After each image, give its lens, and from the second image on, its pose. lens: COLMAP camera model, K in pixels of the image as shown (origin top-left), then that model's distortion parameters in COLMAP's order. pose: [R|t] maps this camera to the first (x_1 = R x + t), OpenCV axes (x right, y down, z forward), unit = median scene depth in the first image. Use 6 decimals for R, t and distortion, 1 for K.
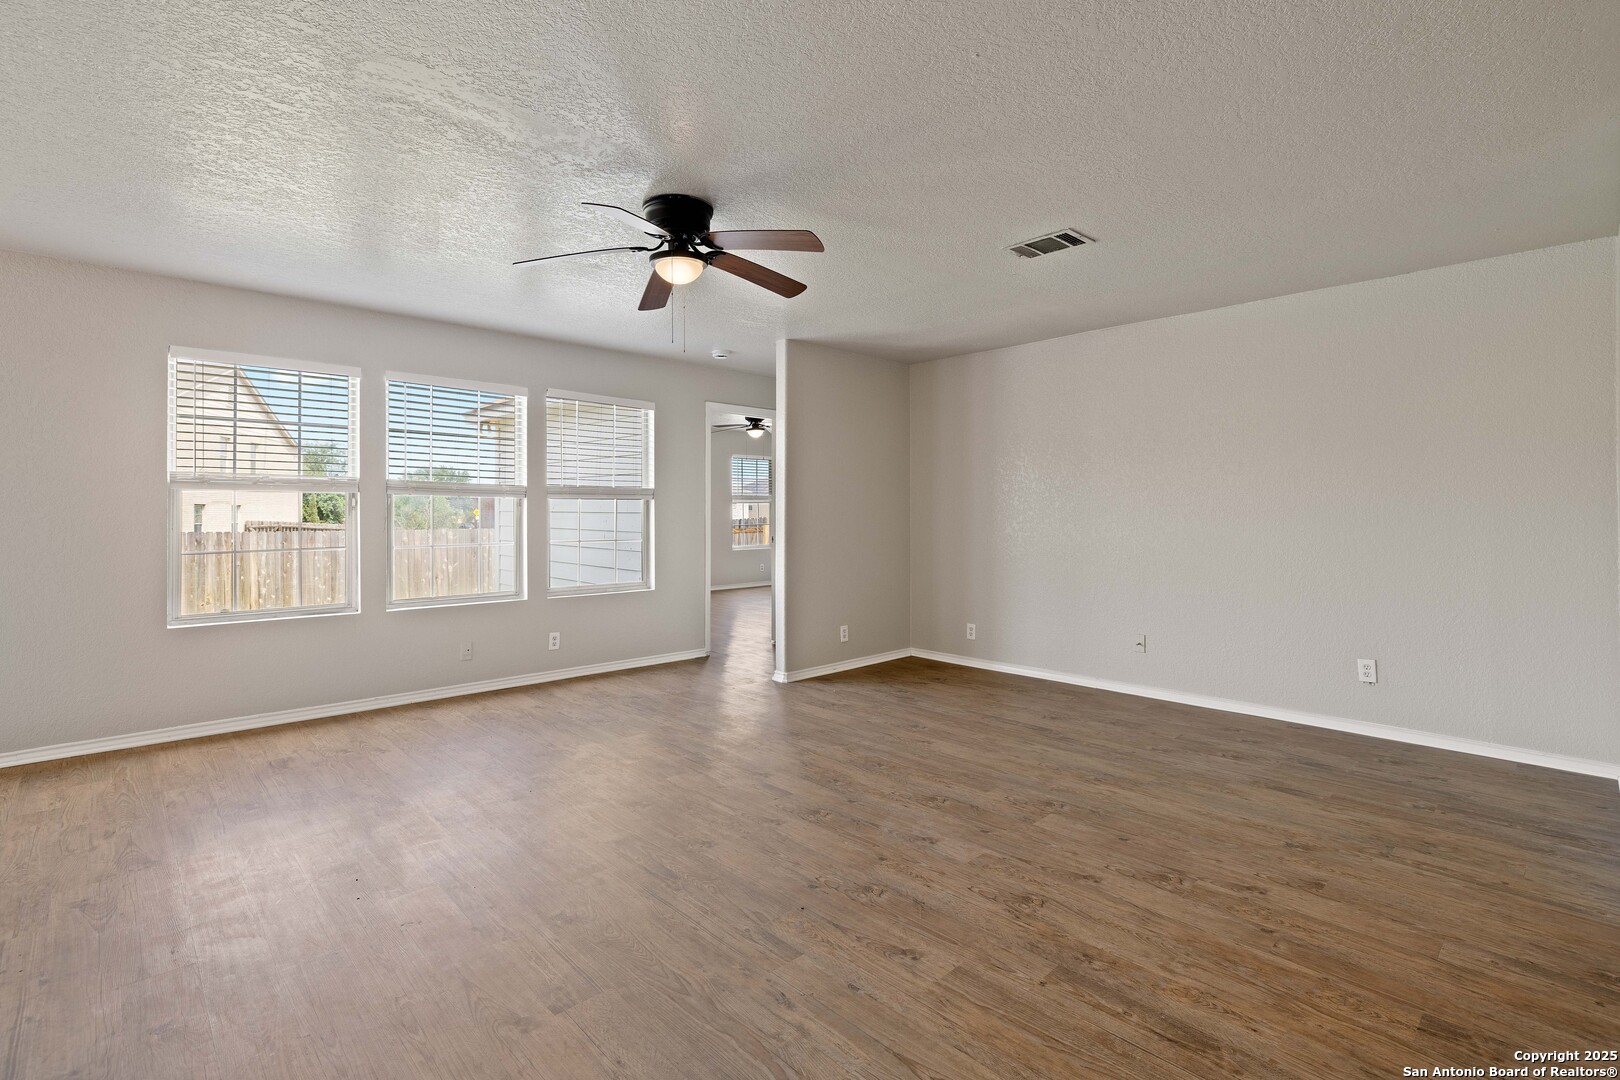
lens RADIAL K [[747.4, 0, 819.2], [0, 747.4, 519.7], [0, 0, 1]] dist [-0.004160, 0.000968]
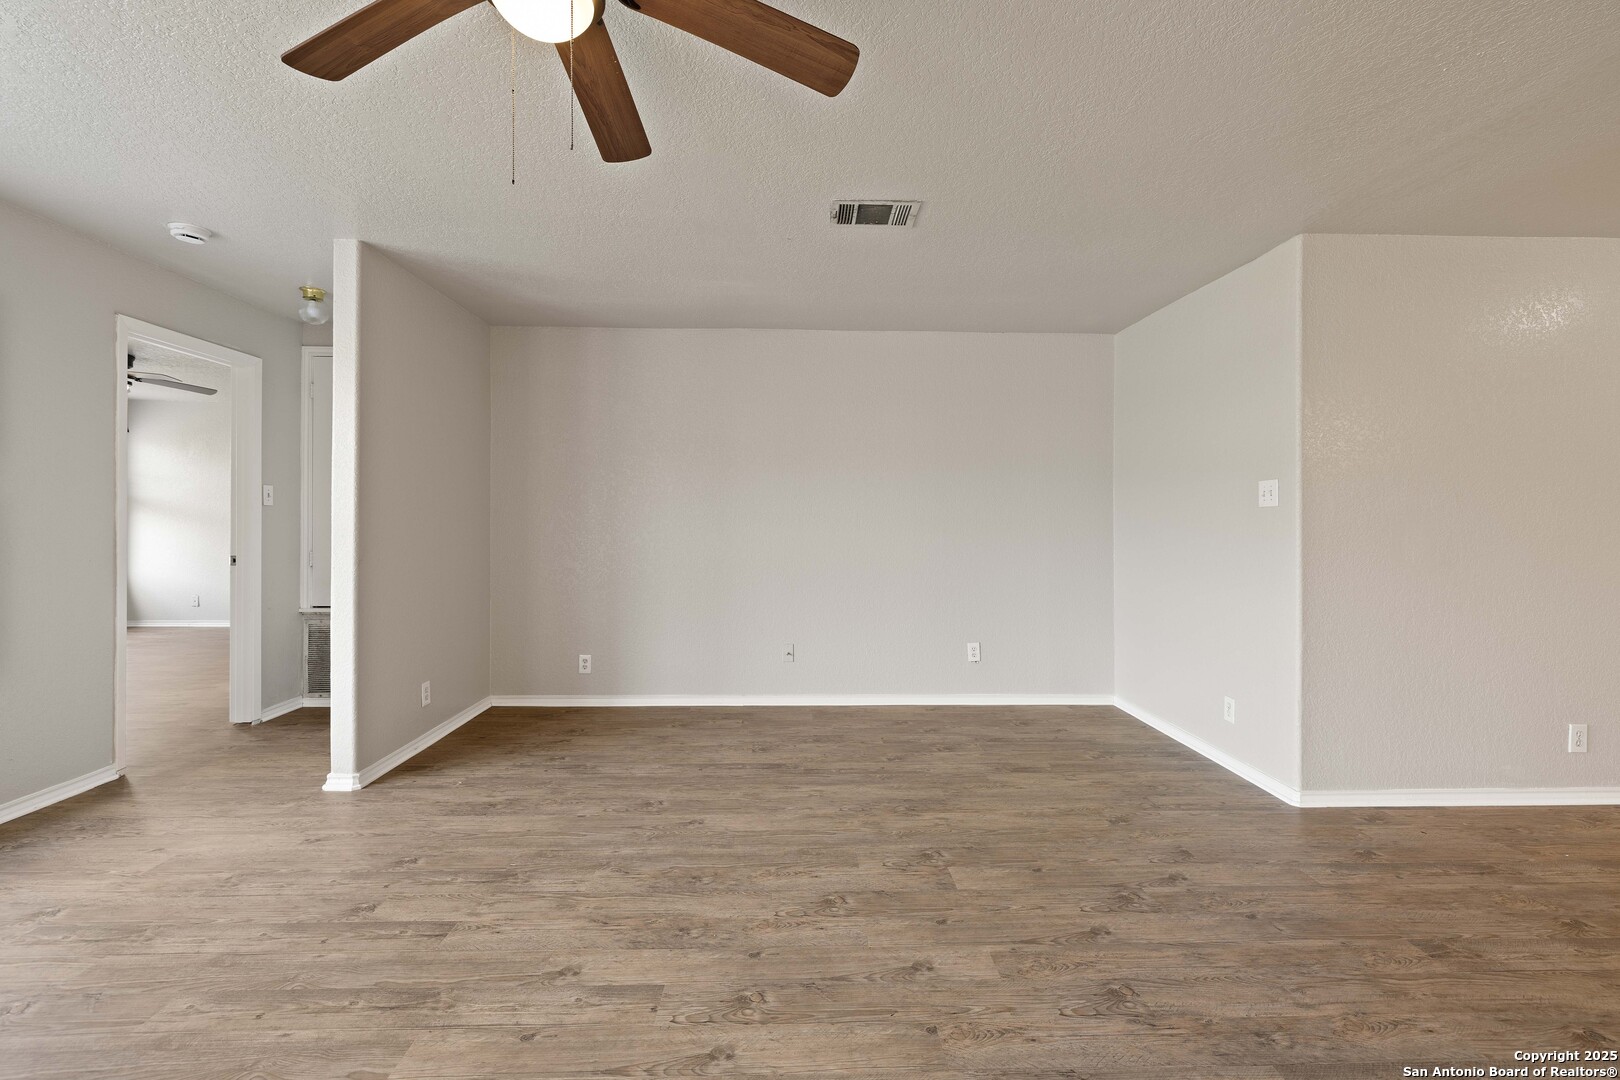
lens RADIAL K [[704.9, 0, 812.3], [0, 704.9, 527.5], [0, 0, 1]] dist [0.001210, 0.000397]
pose [[0.670532, 0.000000, 0.741880, -0.364179], [0.001101, 0.999999, -0.000996, -0.000386], [-0.741879, 0.001484, 0.670532, 0.513709]]
